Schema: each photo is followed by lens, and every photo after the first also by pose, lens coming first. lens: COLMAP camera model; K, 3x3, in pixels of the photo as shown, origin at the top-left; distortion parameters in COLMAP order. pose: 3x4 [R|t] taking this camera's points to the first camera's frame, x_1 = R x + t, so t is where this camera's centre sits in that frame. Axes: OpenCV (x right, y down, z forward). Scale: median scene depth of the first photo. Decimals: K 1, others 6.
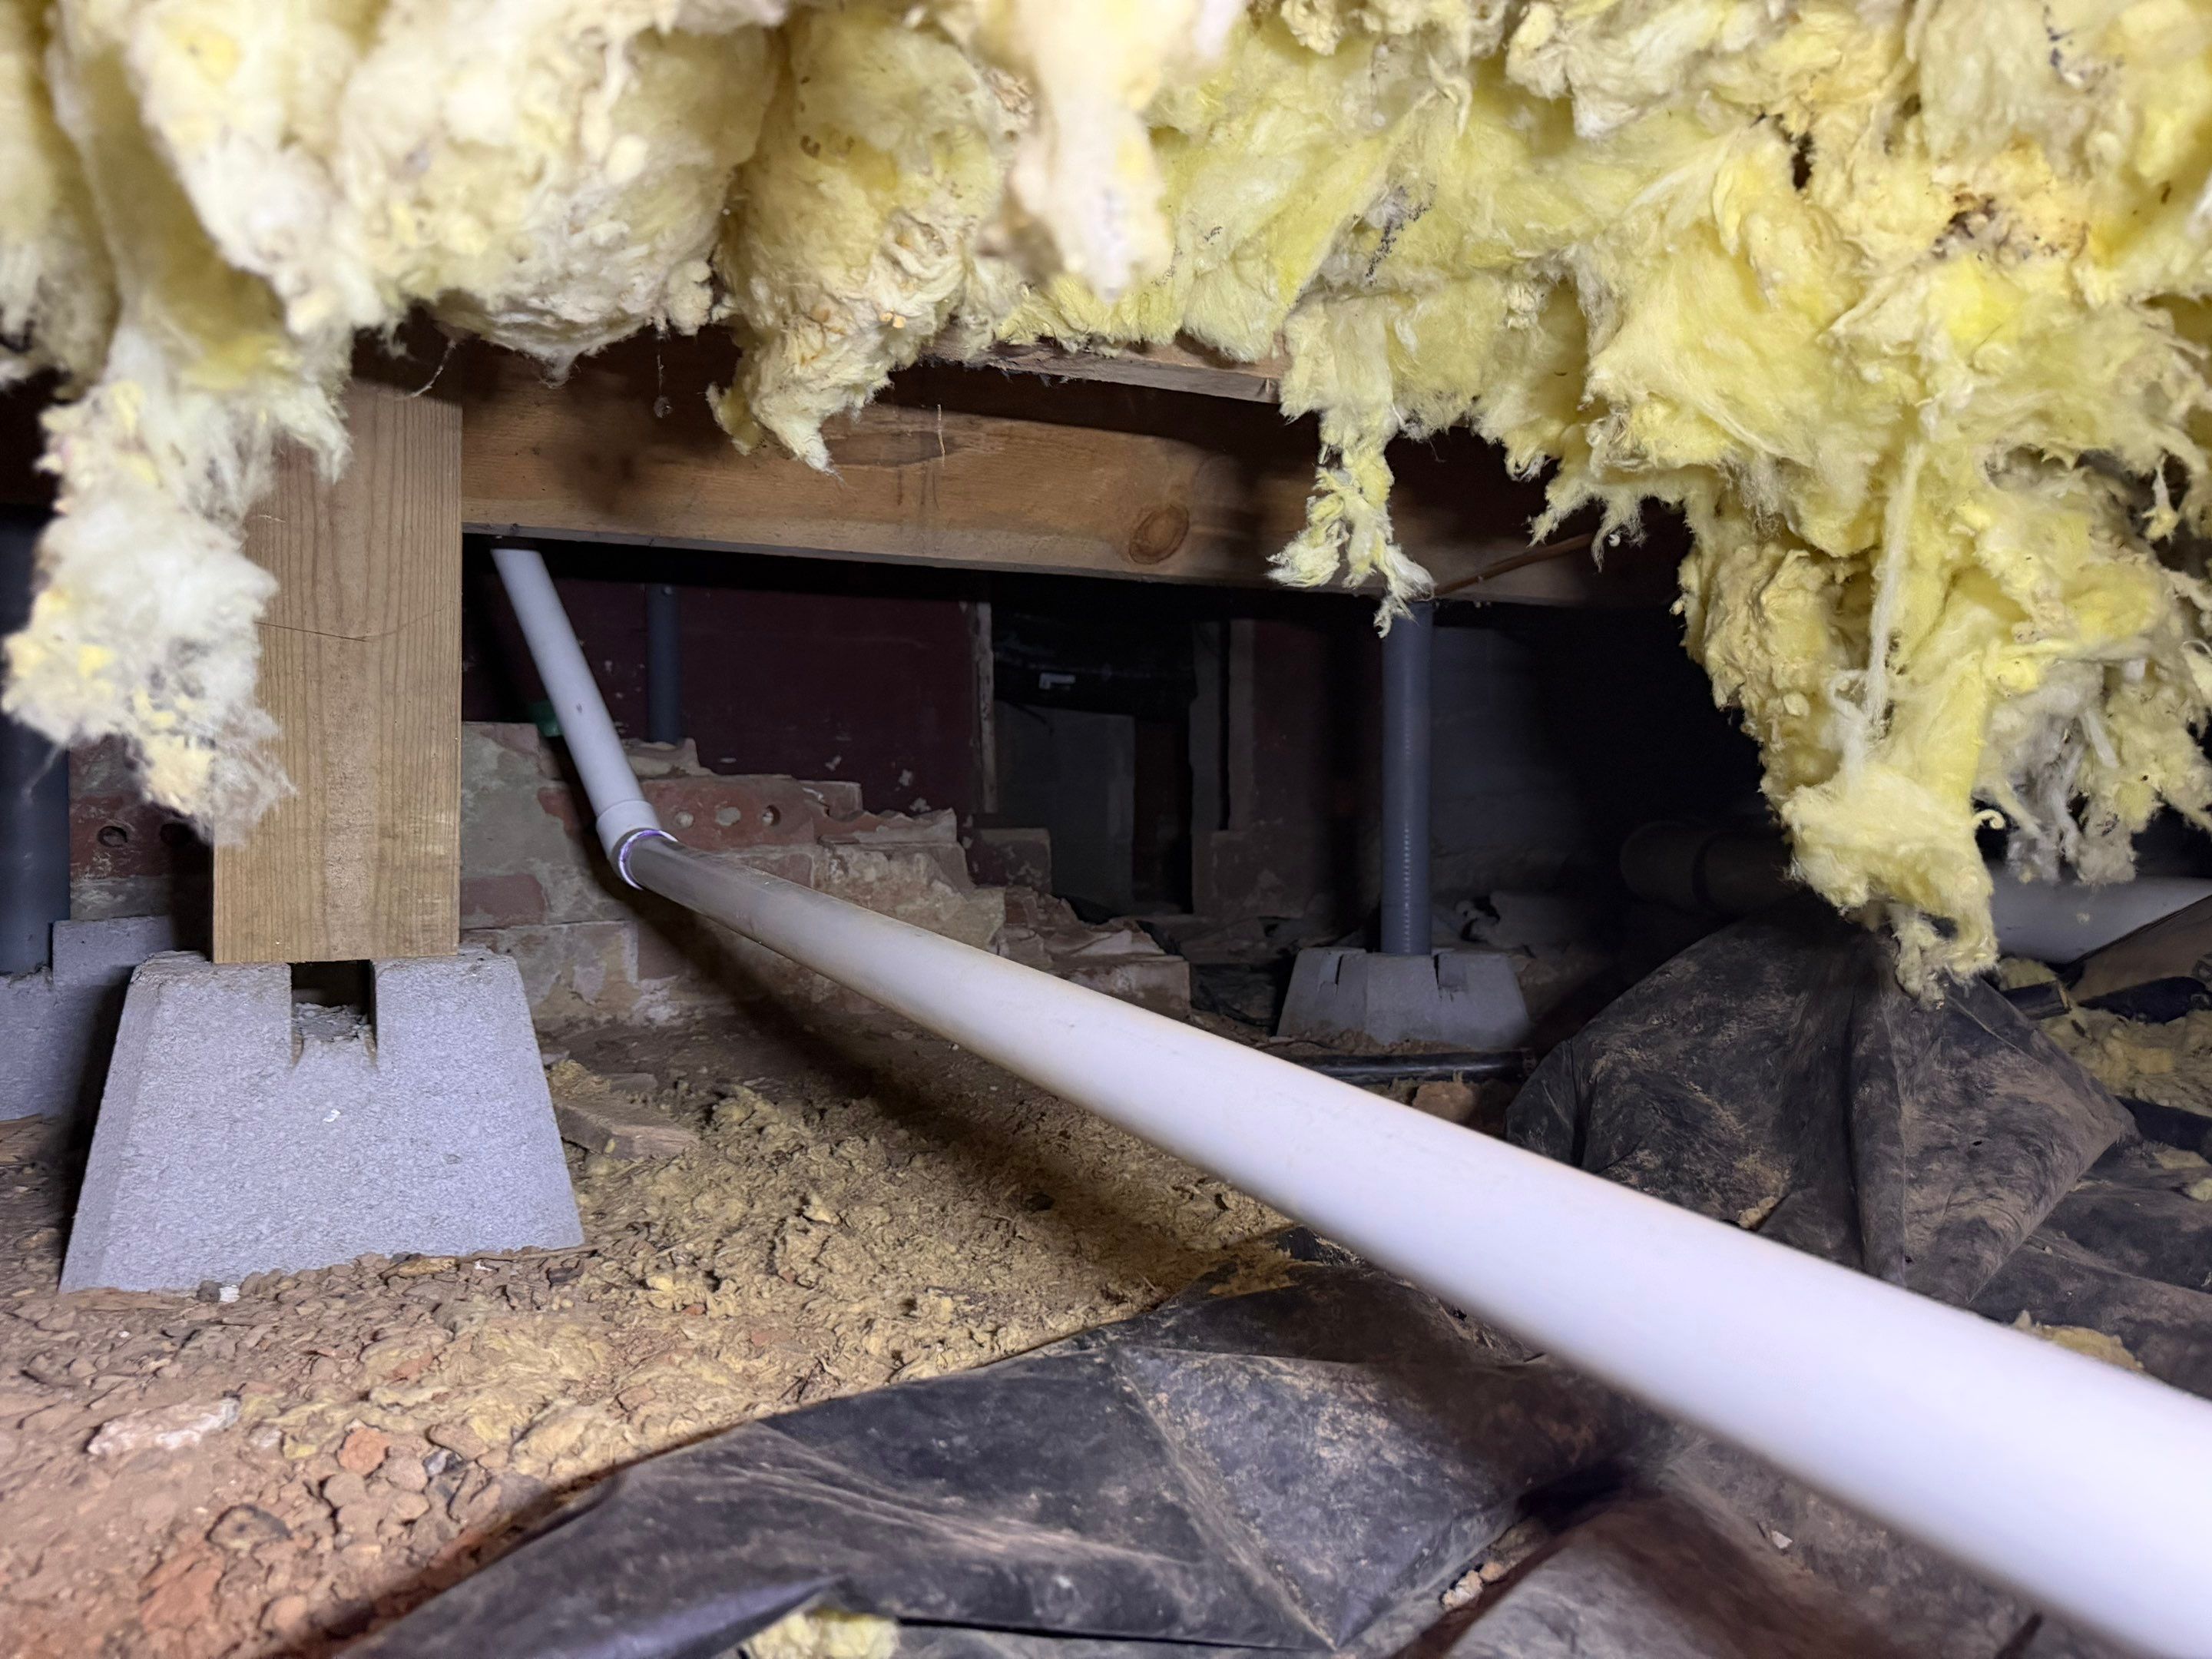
lens RADIAL K [[1510.3, 0, 1107.8], [0, 1510.3, 854.0], [0, 0, 1]] dist [0.121893, -0.221302]
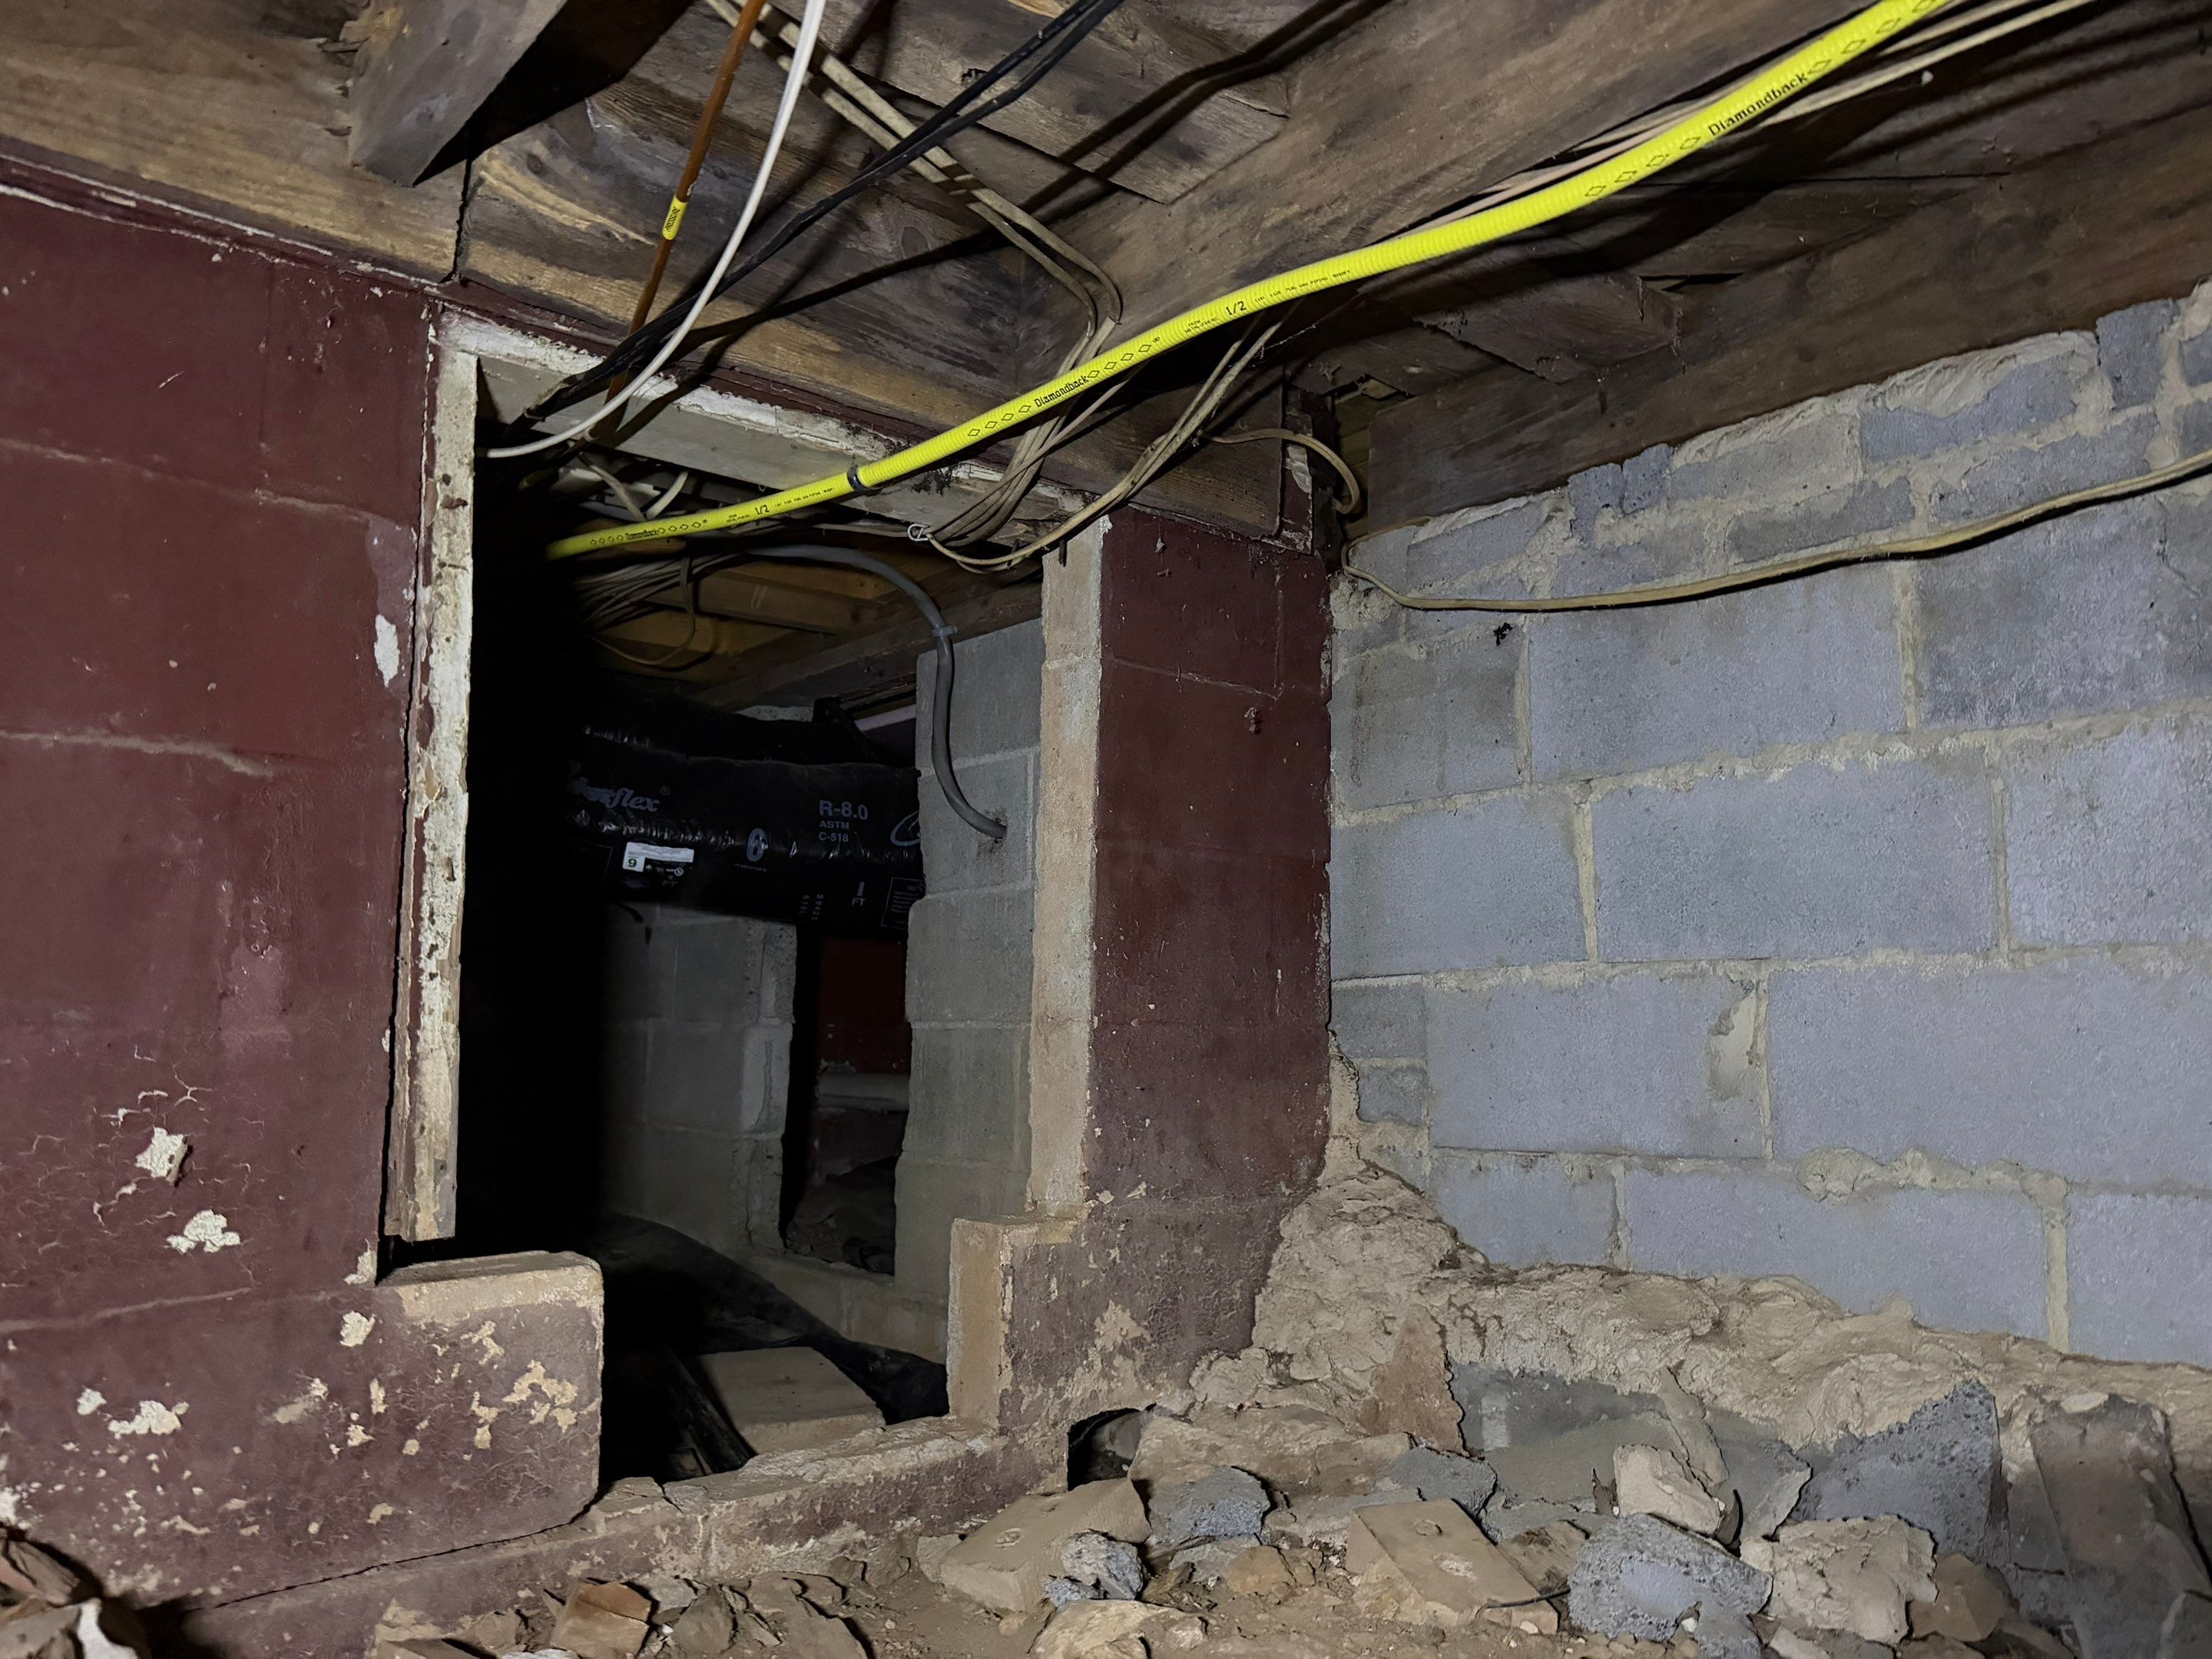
lens RADIAL K [[1510.3, 0, 1107.8], [0, 1510.3, 854.0], [0, 0, 1]] dist [0.121893, -0.221302]
pose [[0.968753, 0.045702, 0.243779, -0.014055], [-0.019957, 0.994053, -0.107052, -0.074860], [-0.247222, 0.098842, 0.963904, 0.547644]]
